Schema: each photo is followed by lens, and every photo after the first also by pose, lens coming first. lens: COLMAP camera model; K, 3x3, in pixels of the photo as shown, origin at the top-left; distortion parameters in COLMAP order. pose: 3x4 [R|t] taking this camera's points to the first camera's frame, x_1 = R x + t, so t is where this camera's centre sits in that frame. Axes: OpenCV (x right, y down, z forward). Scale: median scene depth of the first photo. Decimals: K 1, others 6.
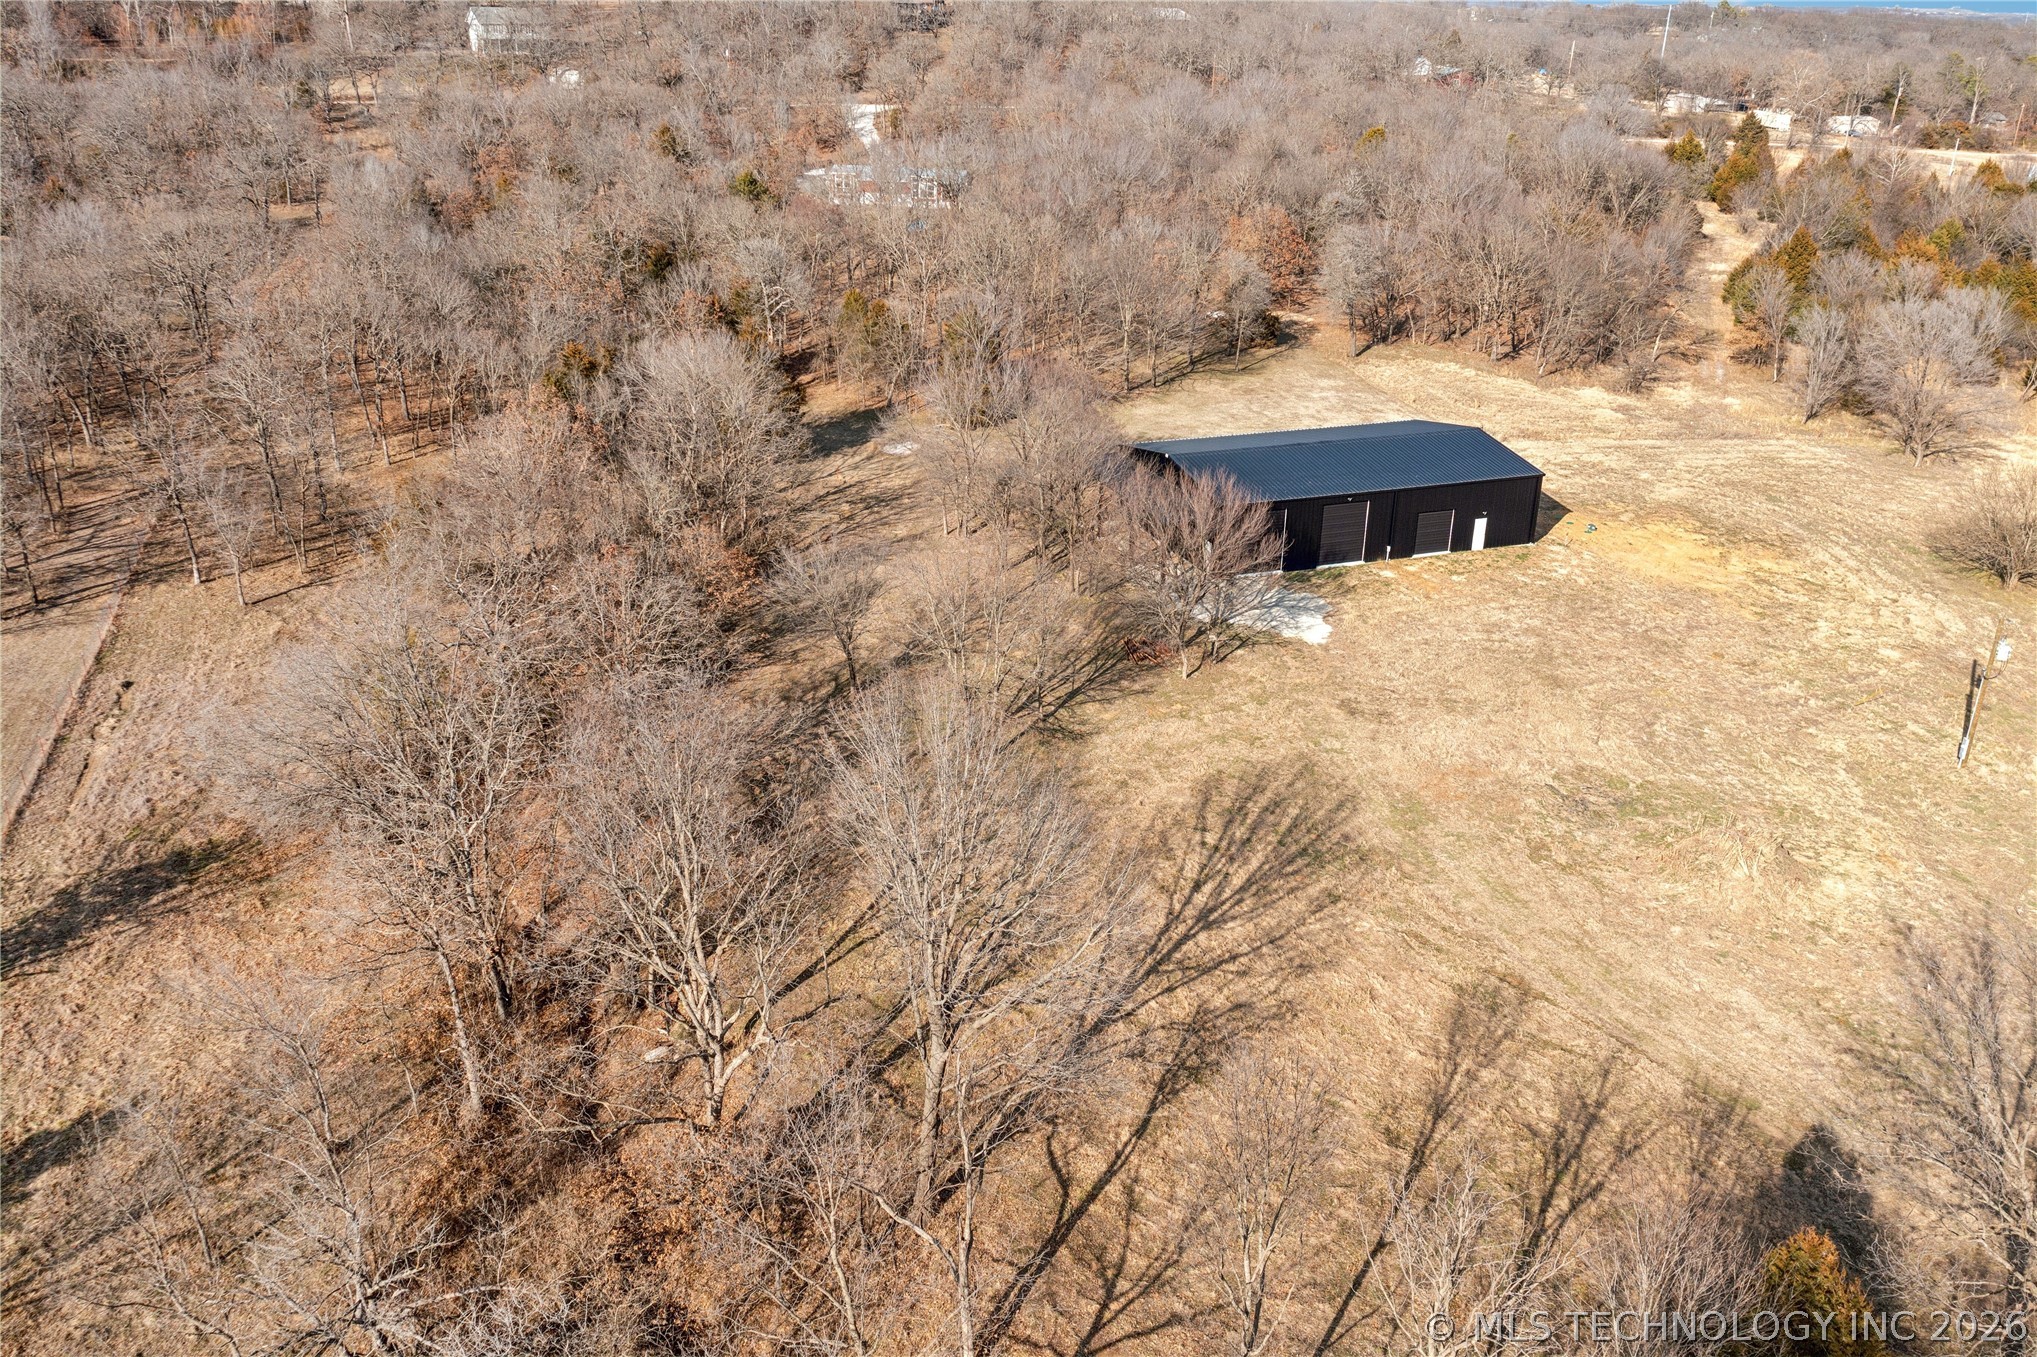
lens RADIAL K [[1644.9, 0, 1018.5], [0, 1644.9, 678.5], [0, 0, 1]] dist [-0.001660, -0.006813]
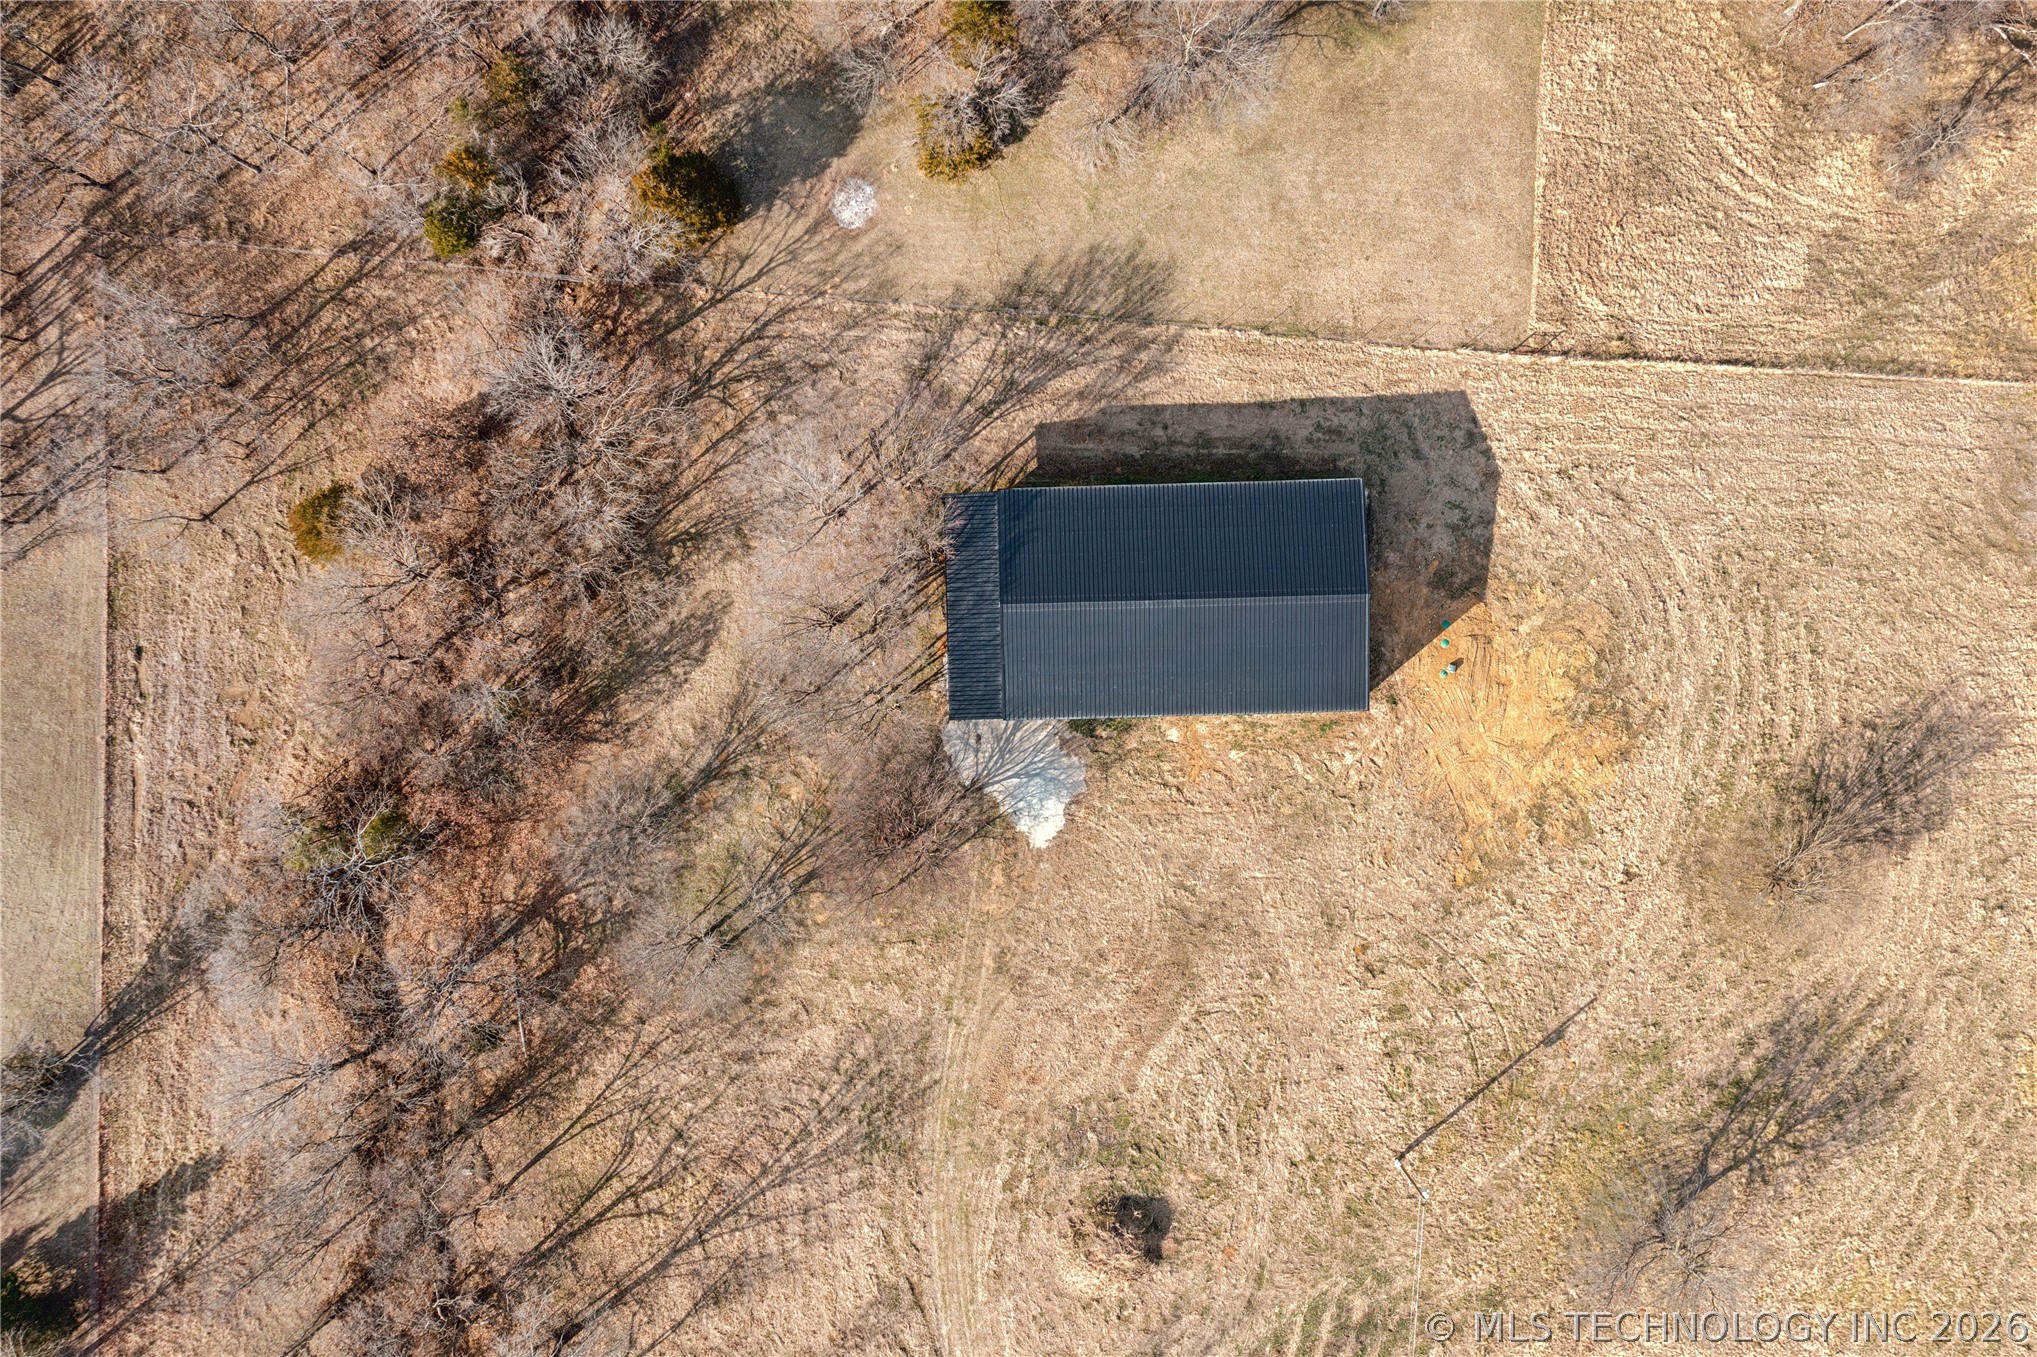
lens RADIAL K [[1644.9, 0, 1018.5], [0, 1644.9, 678.5], [0, 0, 1]] dist [-0.001660, -0.006813]
pose [[0.941819, 0.333848, -0.039012, 0.194849], [-0.085627, 0.350546, 0.932623, -1.329304], [0.325030, -0.875022, 0.358738, 0.753351]]
